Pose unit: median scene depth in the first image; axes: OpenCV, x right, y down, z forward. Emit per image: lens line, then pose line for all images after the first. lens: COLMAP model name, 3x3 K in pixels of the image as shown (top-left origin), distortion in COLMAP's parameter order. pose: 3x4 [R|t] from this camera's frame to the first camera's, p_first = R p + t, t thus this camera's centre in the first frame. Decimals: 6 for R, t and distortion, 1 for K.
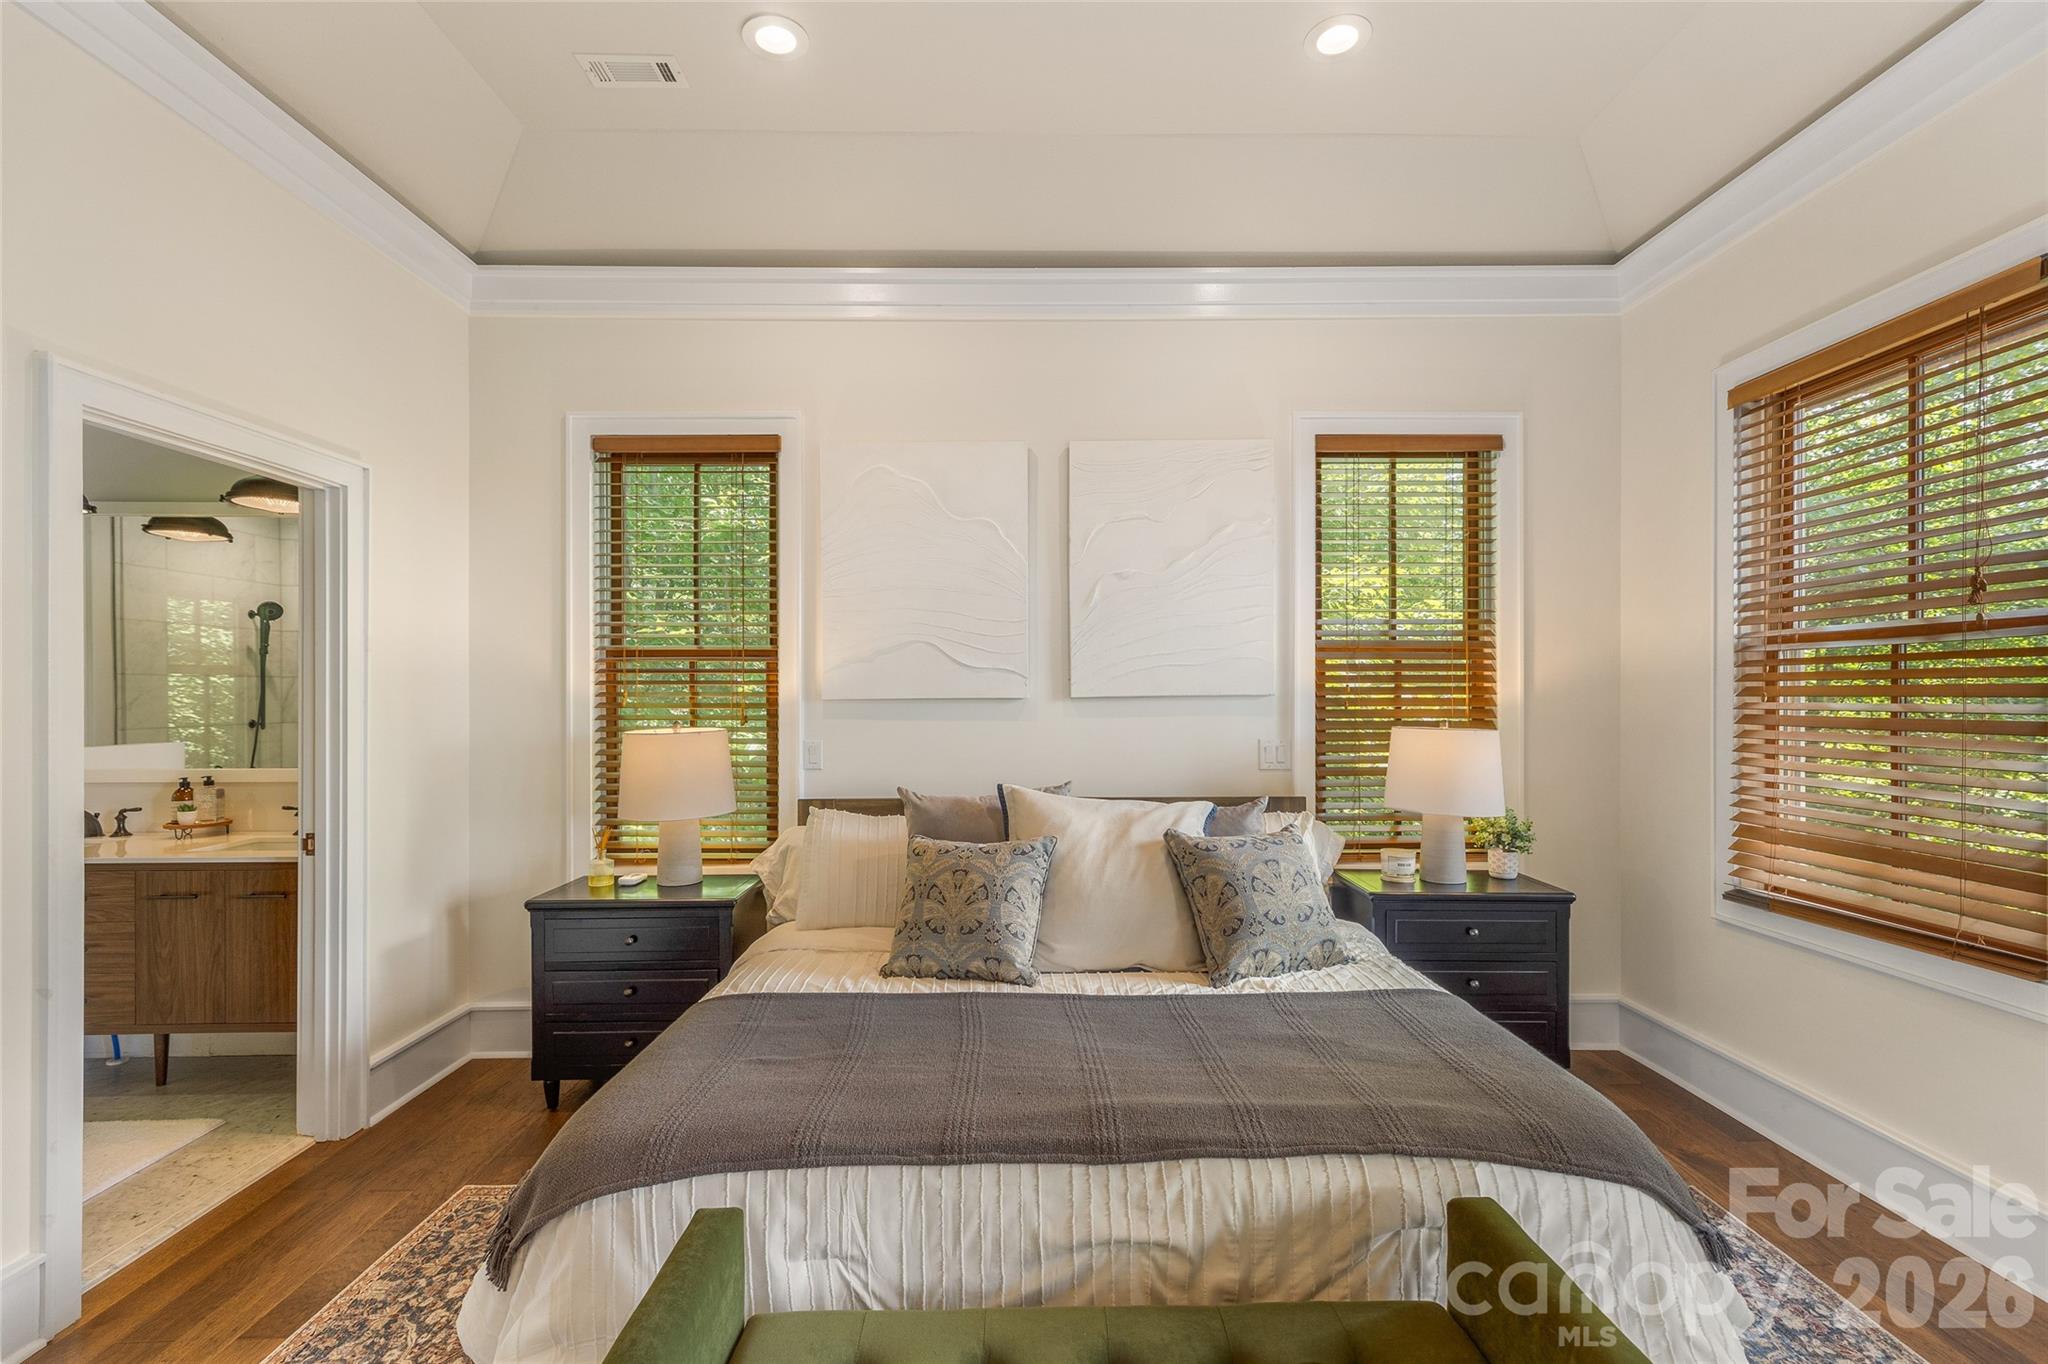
lens RADIAL K [[930.8, 0, 1020.5], [0, 930.8, 692.5], [0, 0, 1]] dist [0.003735, 0.001007]
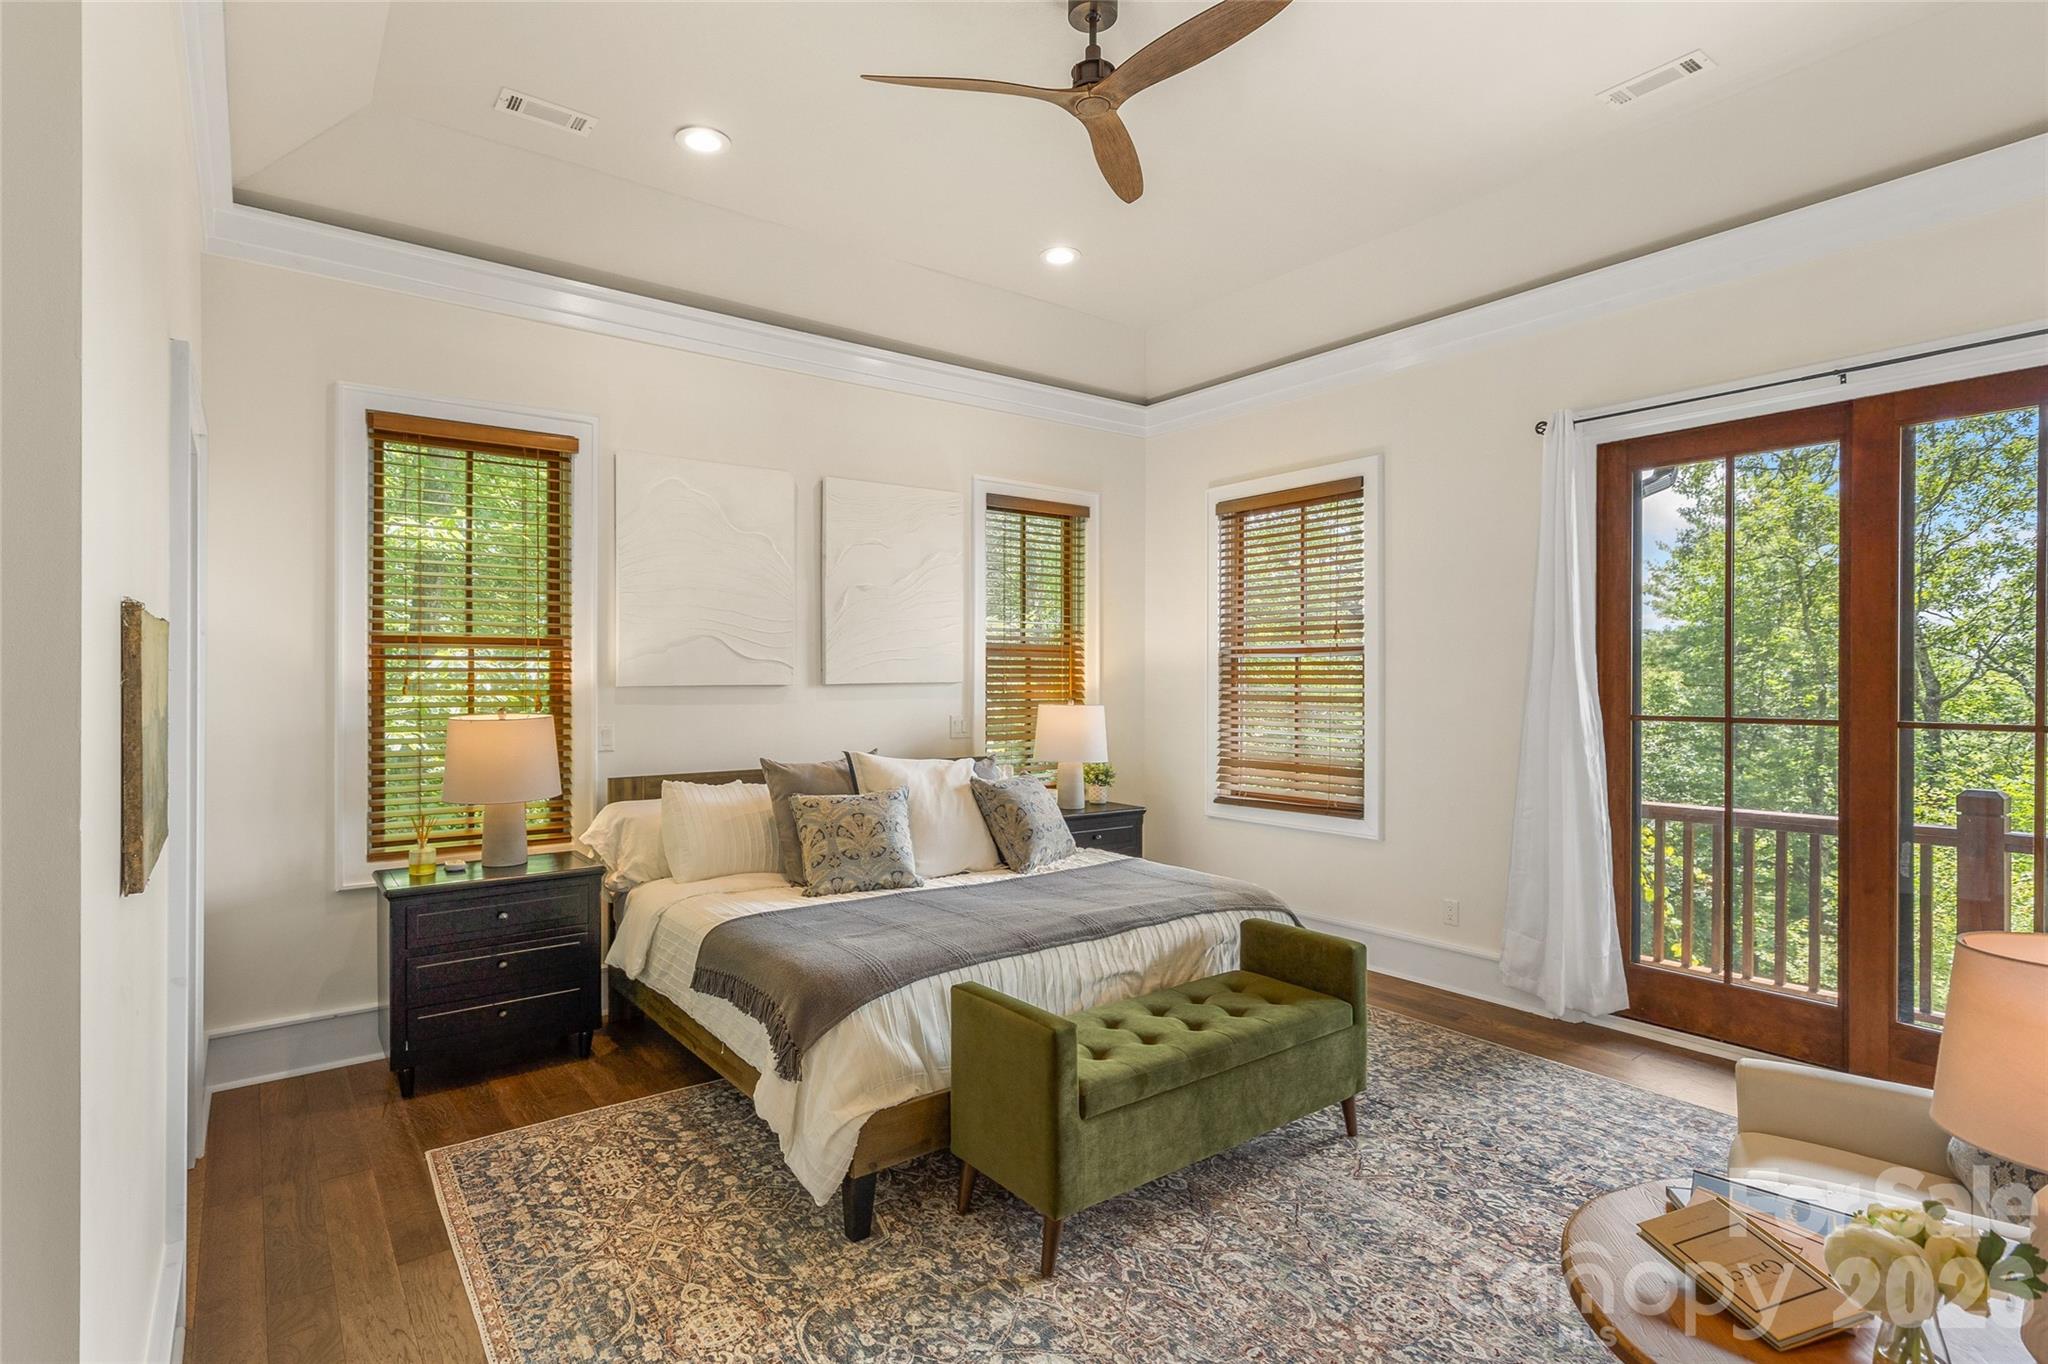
lens RADIAL K [[1004.9, 0, 1006.6], [0, 1004.9, 678.1], [0, 0, 1]] dist [0.003663, 0.000225]
pose [[0.806111, 0.002446, 0.591759, -0.645954], [-0.004728, 0.999986, 0.002306, -0.008758], [-0.591745, -0.004657, 0.806112, -0.259670]]
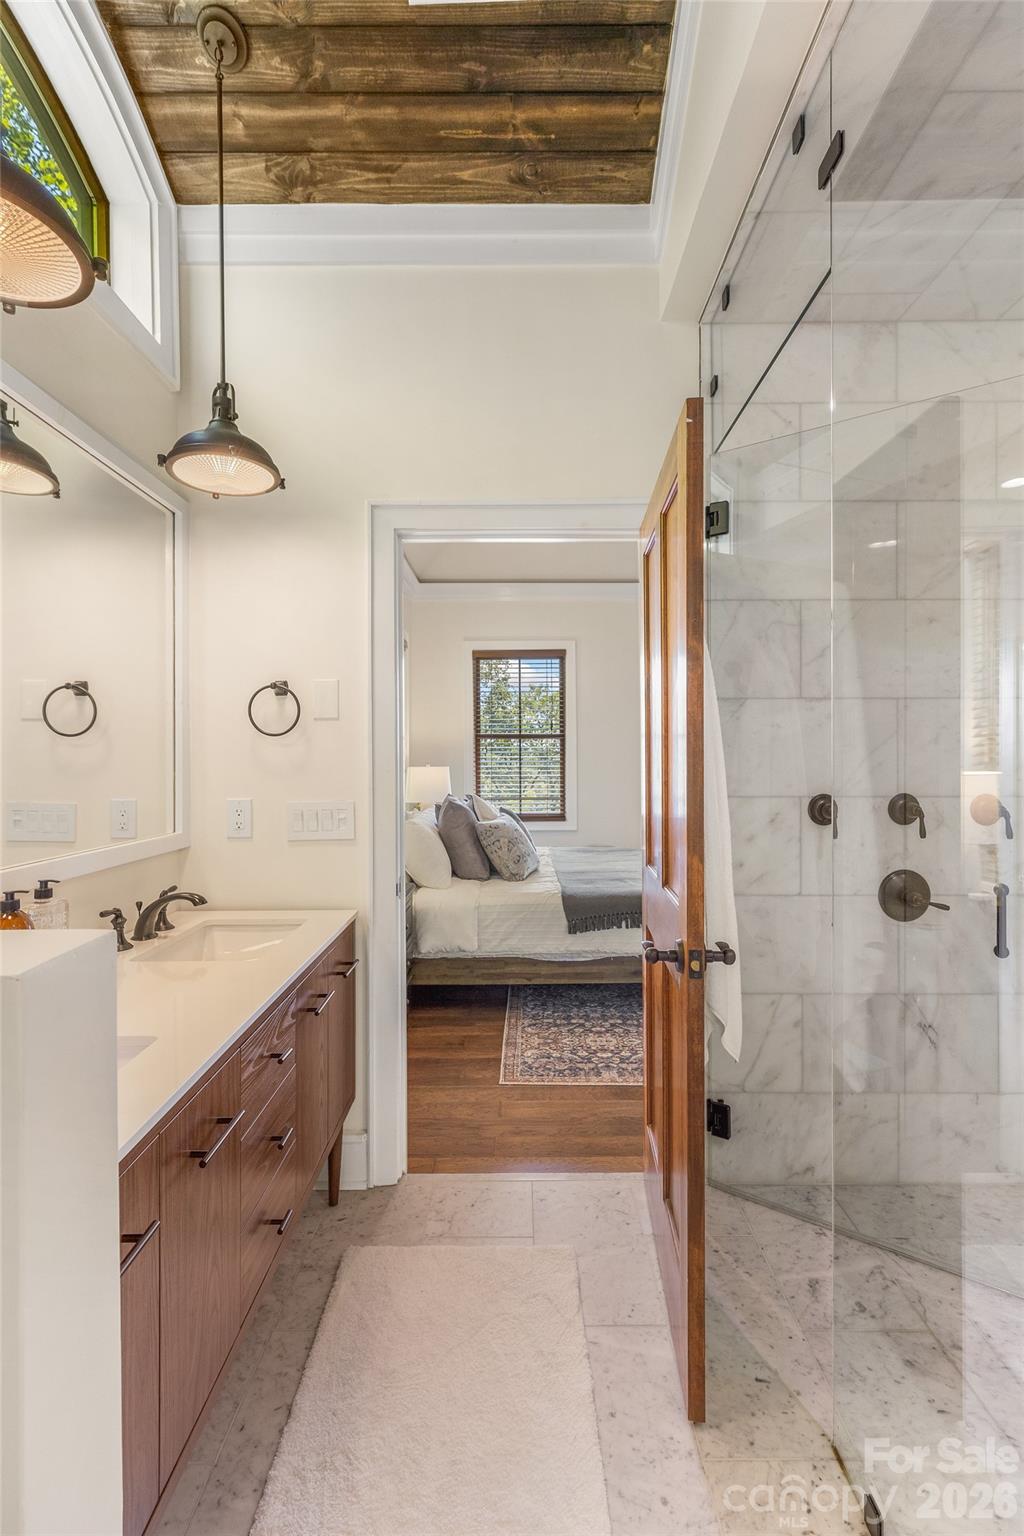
lens RADIAL K [[698.1, 0, 512.0], [0, 698.1, 757.7], [0, 0, 1]] dist [0.003735, 0.001007]
pose [[0.018041, -0.001515, 0.999836, -1.479436], [-0.000163, 0.999999, 0.001518, 0.012581], [-0.999837, -0.000190, 0.018041, 0.838429]]
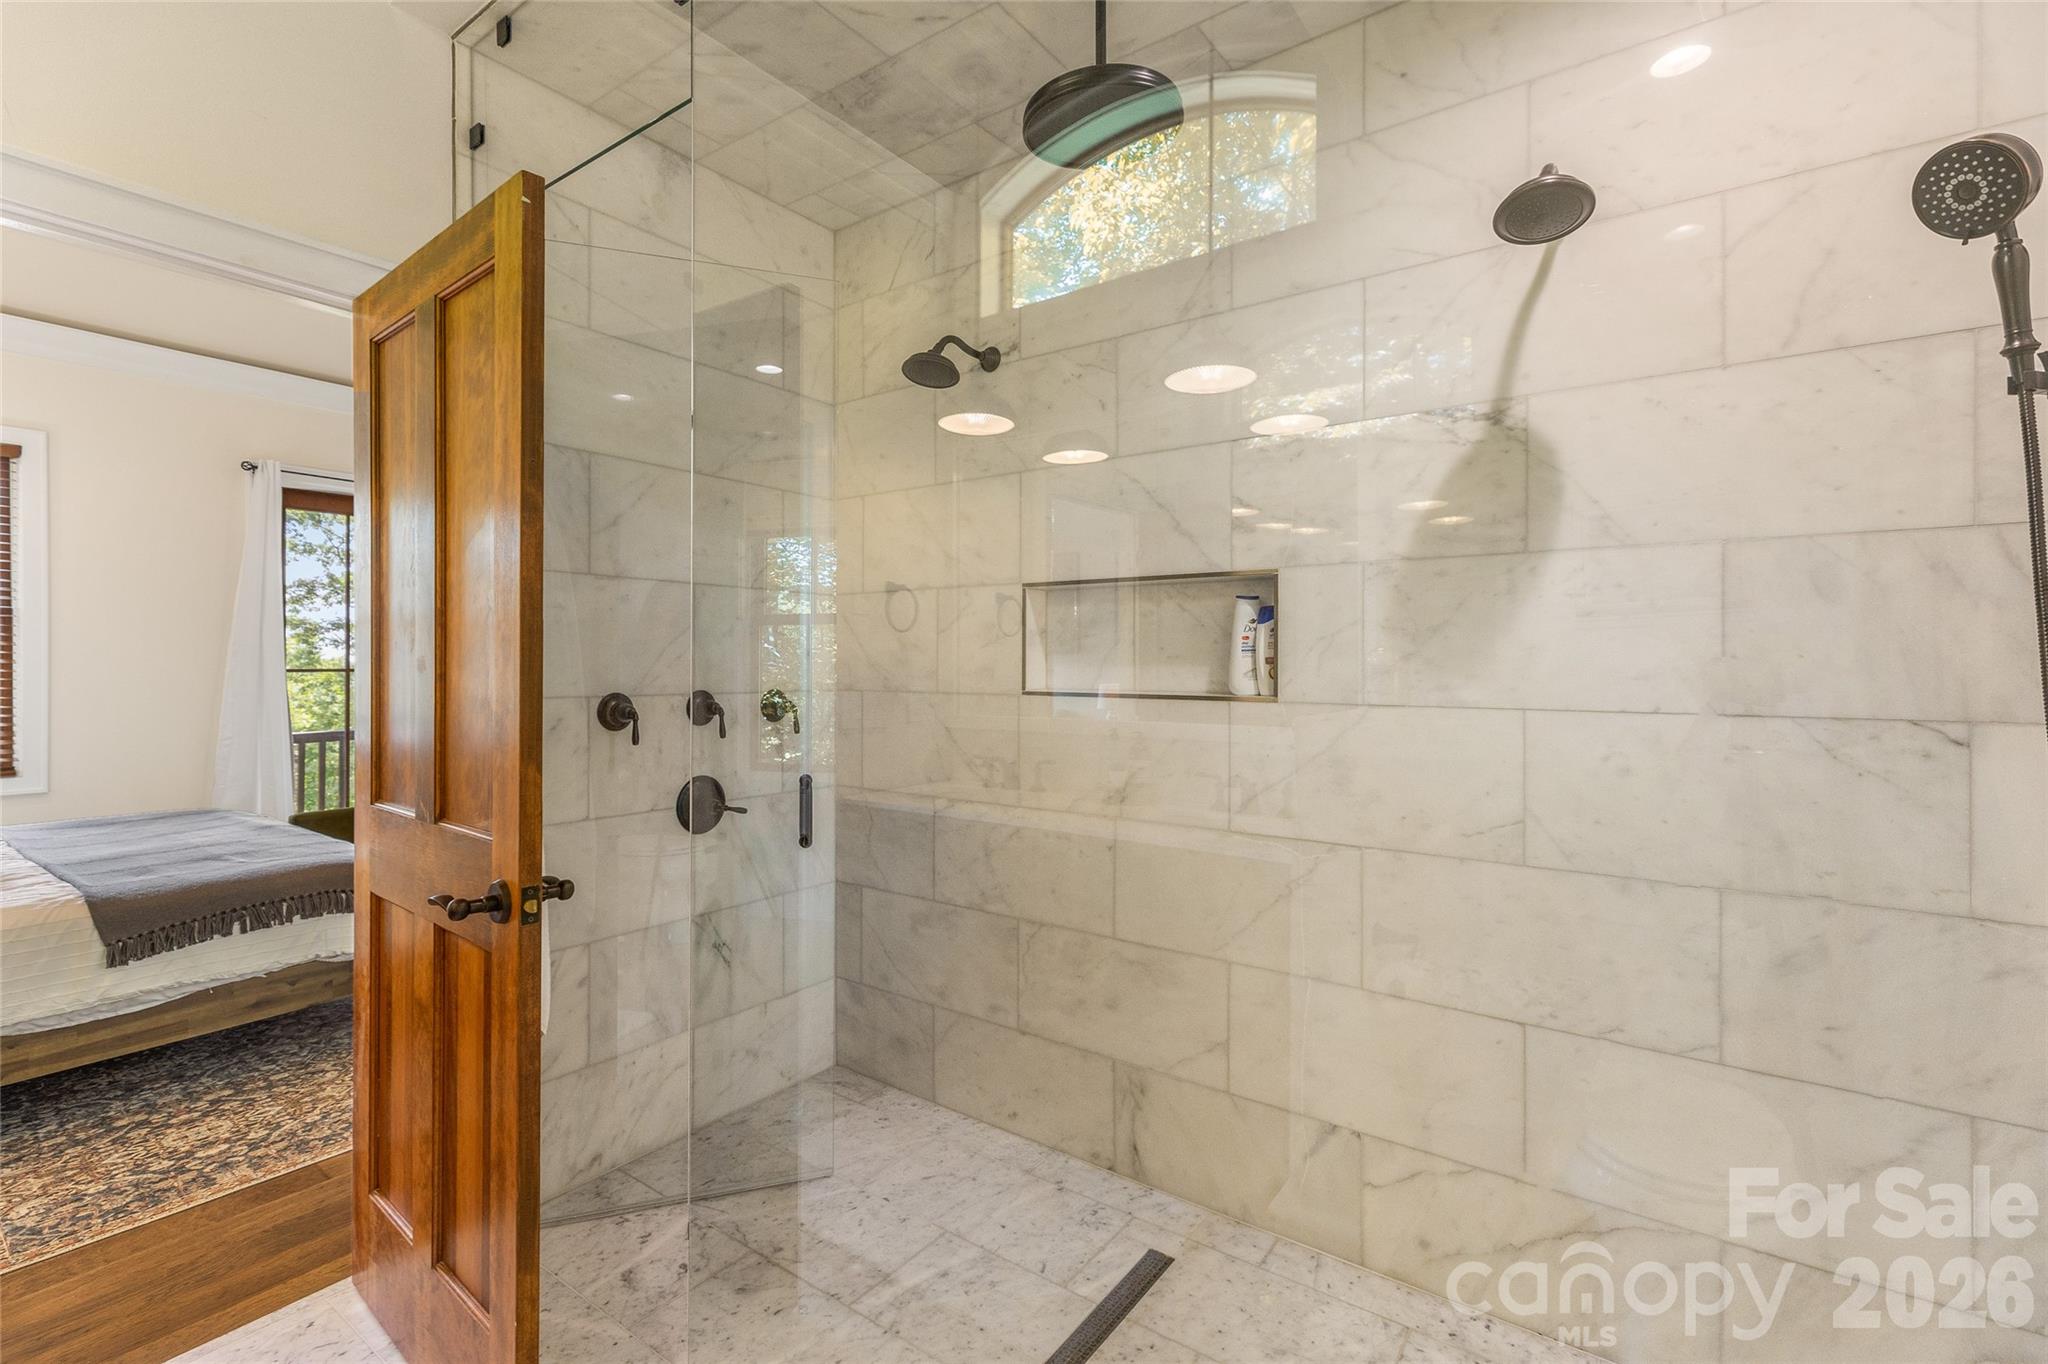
lens RADIAL K [[930.8, 0, 1022.0], [0, 930.8, 650.4], [0, 0, 1]] dist [0.003735, 0.001007]
pose [[-0.803218, 0.005881, 0.595656, -1.500845], [-0.006164, 0.999816, -0.018183, 0.027885], [-0.595653, -0.018276, -0.803034, 0.963969]]
